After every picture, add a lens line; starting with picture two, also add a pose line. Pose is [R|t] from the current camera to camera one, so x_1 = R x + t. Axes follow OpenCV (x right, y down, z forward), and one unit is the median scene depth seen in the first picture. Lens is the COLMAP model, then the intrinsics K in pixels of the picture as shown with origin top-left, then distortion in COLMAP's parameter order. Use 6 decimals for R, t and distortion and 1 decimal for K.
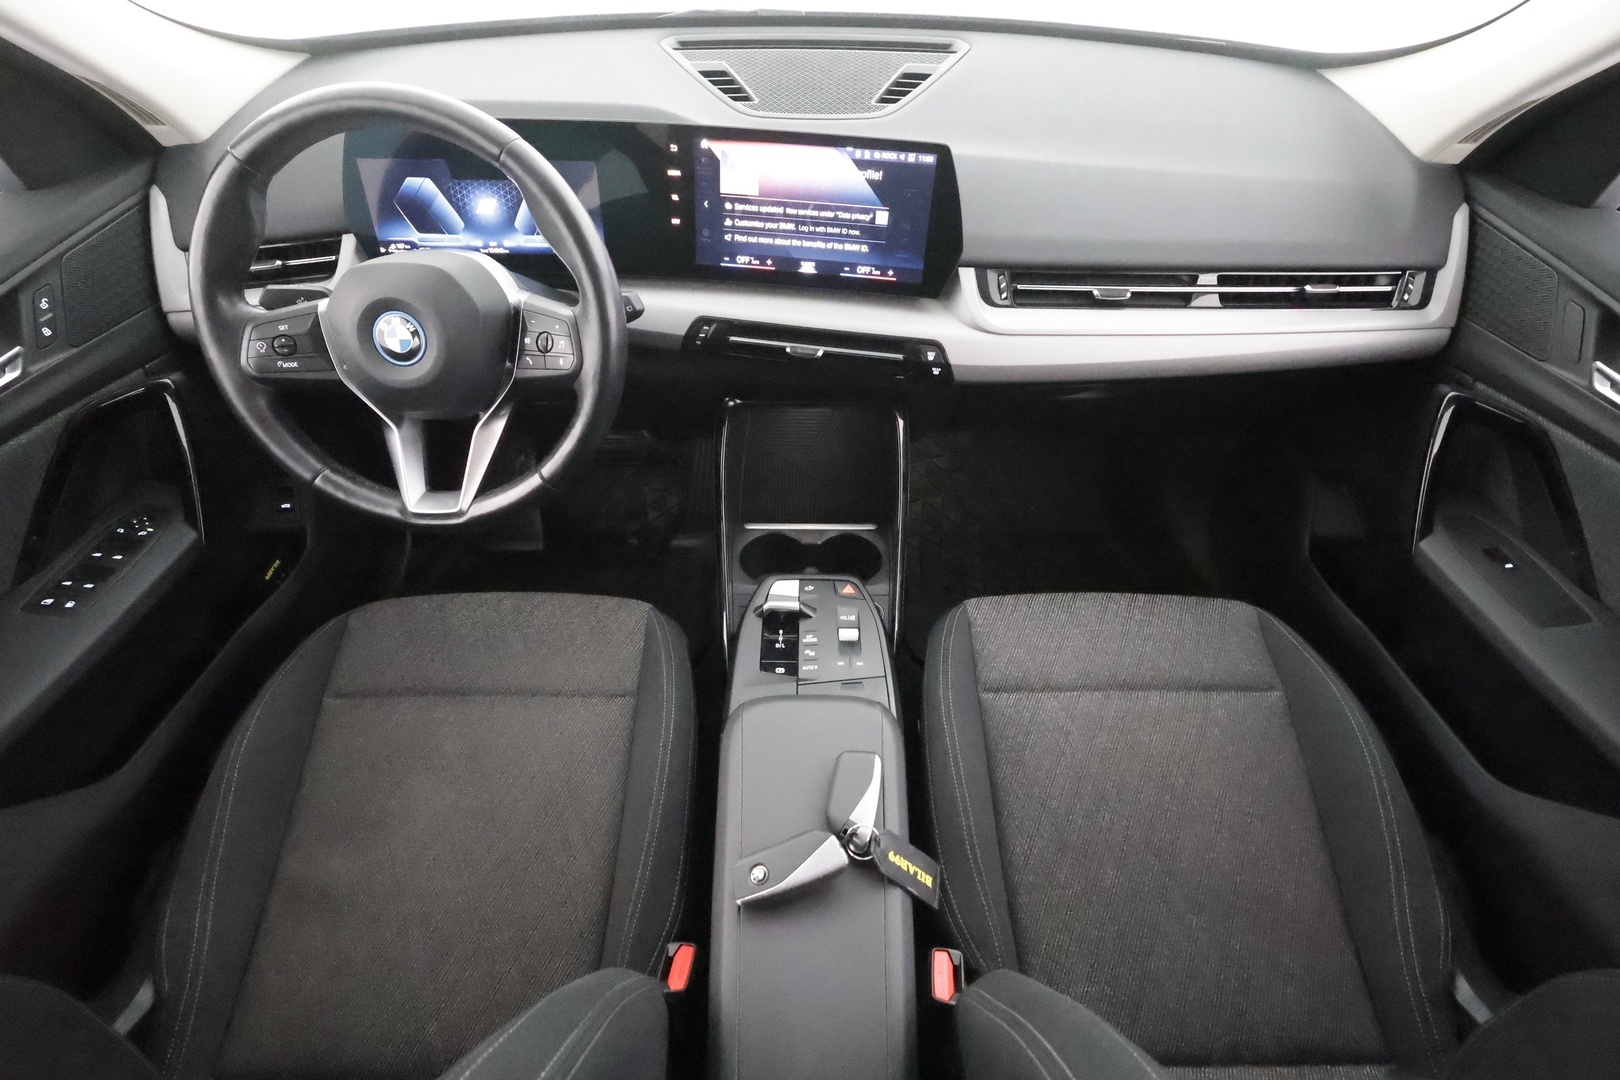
lens RADIAL K [[755.9, 0, 807.6], [0, 755.9, 542.7], [0, 0, 1]] dist [0.000483, -0.000405]
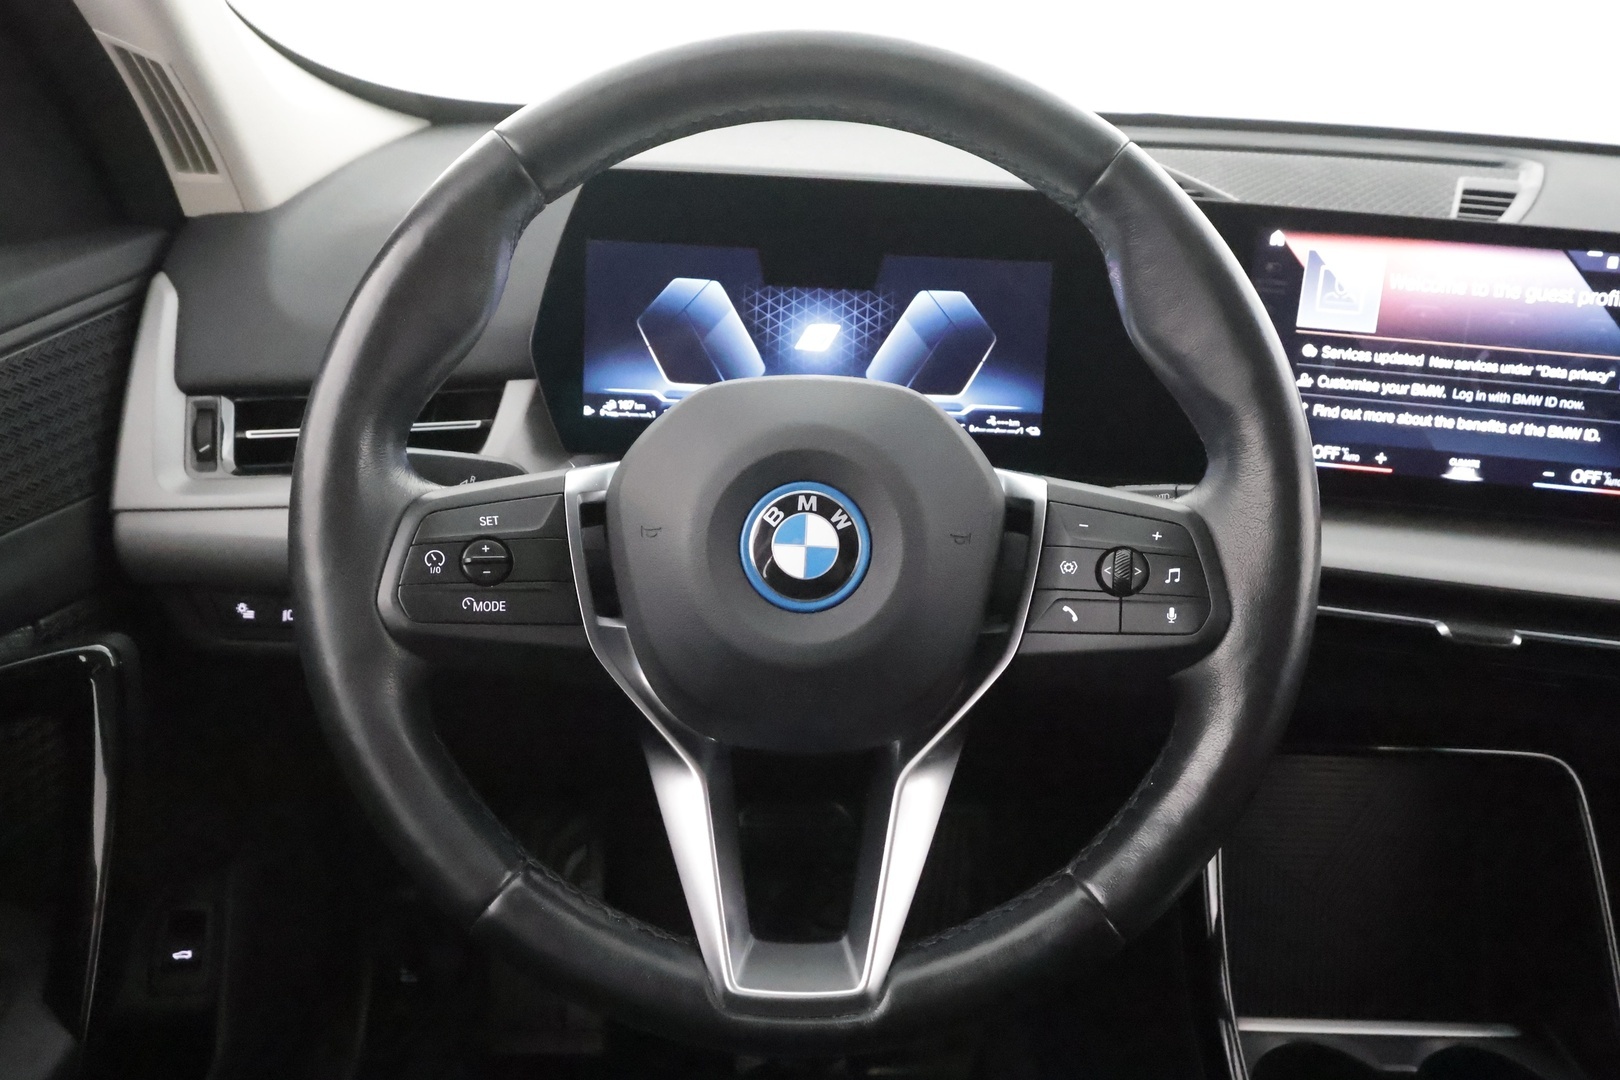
lens RADIAL K [[1171.5, 0, 811.2], [0, 1171.5, 538.6], [0, 0, 1]] dist [-0.004957, -0.007917]
pose [[0.998964, 0.031675, 0.032668, -0.459234], [-0.016970, 0.925480, -0.378416, -0.028526], [-0.042220, 0.377469, 0.925059, 0.339967]]
